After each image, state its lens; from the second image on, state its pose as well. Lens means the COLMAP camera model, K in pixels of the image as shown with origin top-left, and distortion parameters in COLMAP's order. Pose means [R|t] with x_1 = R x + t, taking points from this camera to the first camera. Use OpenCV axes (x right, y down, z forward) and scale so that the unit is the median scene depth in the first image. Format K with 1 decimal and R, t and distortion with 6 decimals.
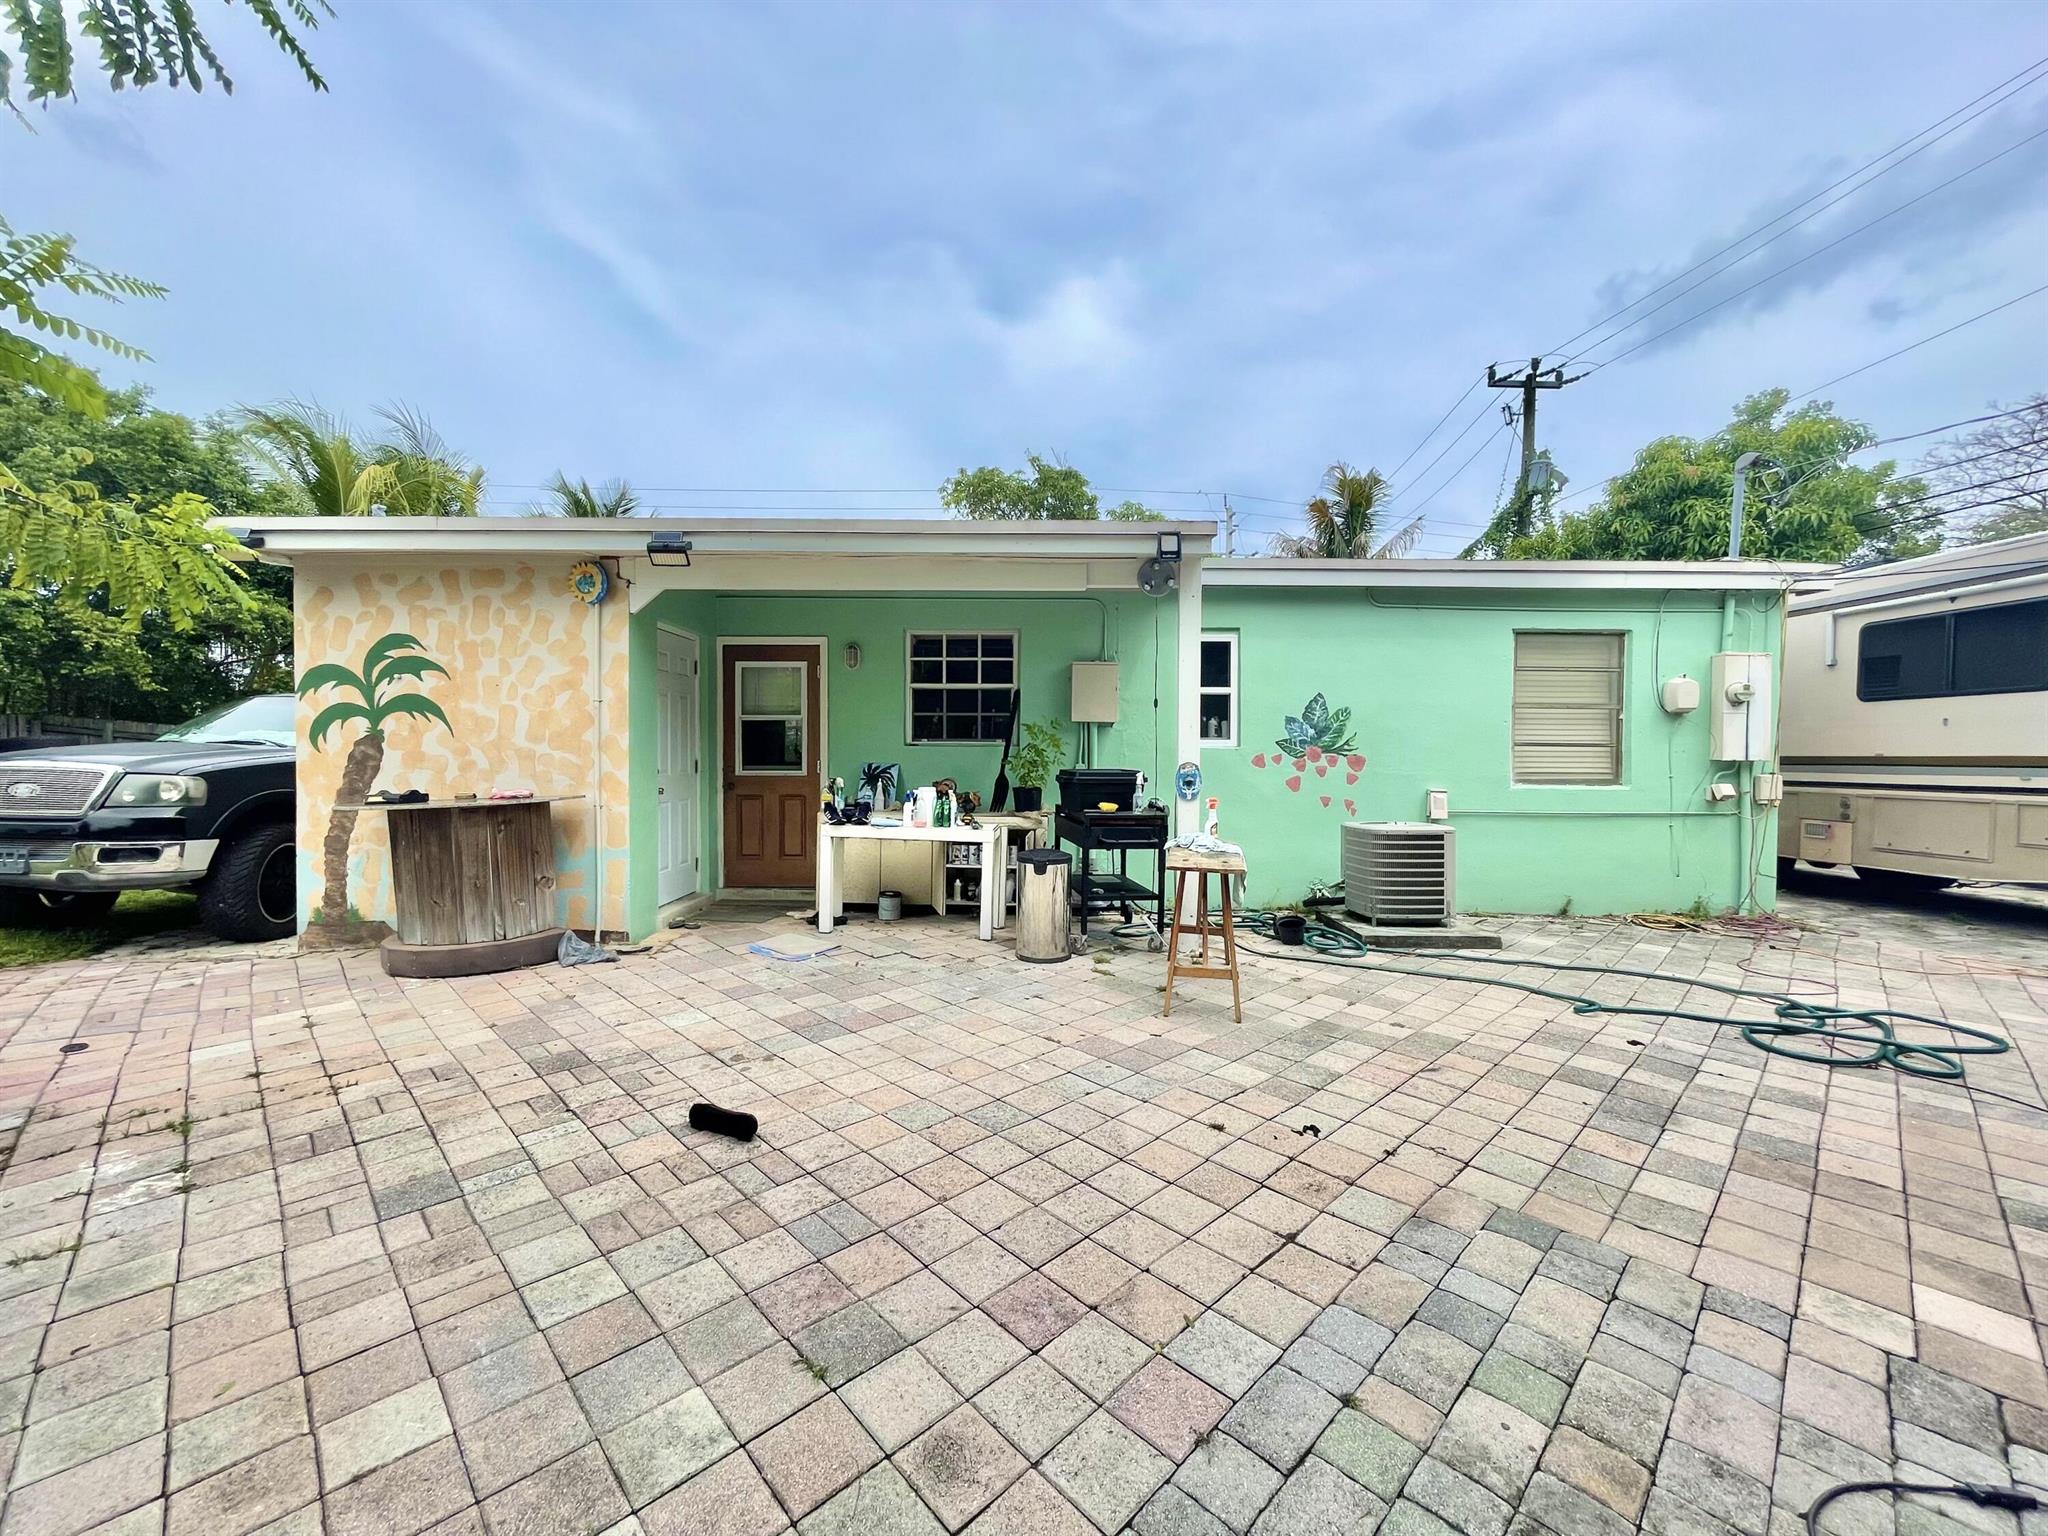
lens RADIAL K [[822.0, 0, 1024.0], [0, 822.0, 768.0], [0, 0, 1]] dist [-0.001311, -0.000050]
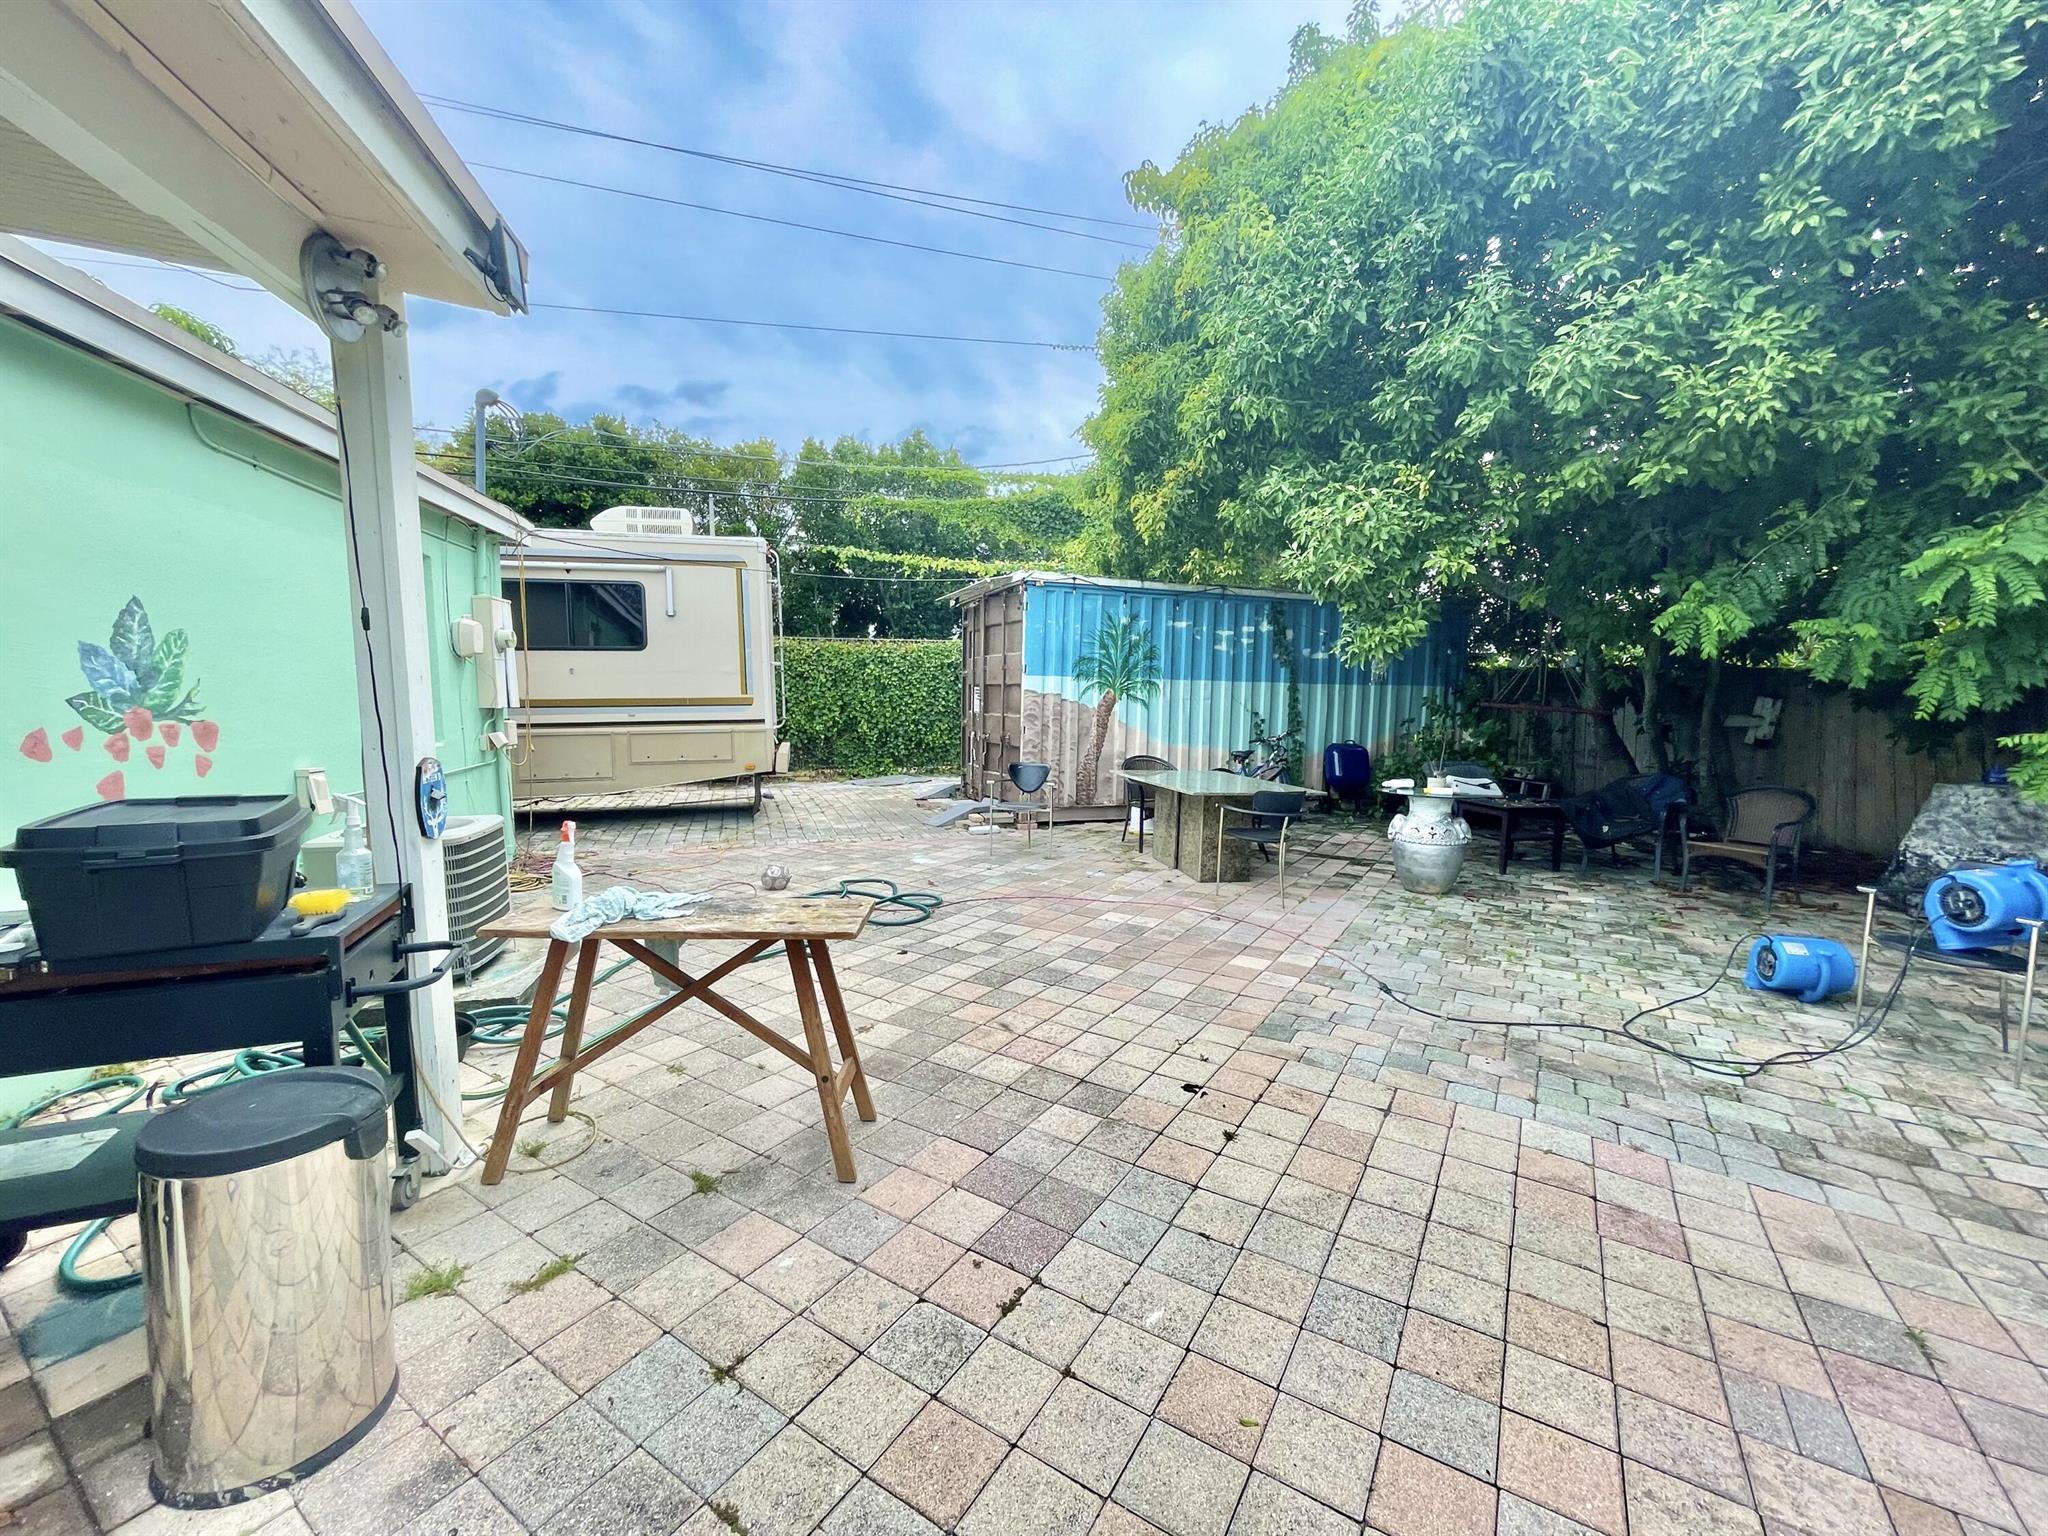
lens RADIAL K [[822.0, 0, 1024.0], [0, 822.0, 768.0], [0, 0, 1]] dist [-0.001311, -0.000050]
pose [[-0.232349, -0.104441, 0.967009, -0.450362], [0.016139, 0.993667, 0.111198, -0.067366], [-0.972499, 0.041443, -0.229192, 1.128448]]
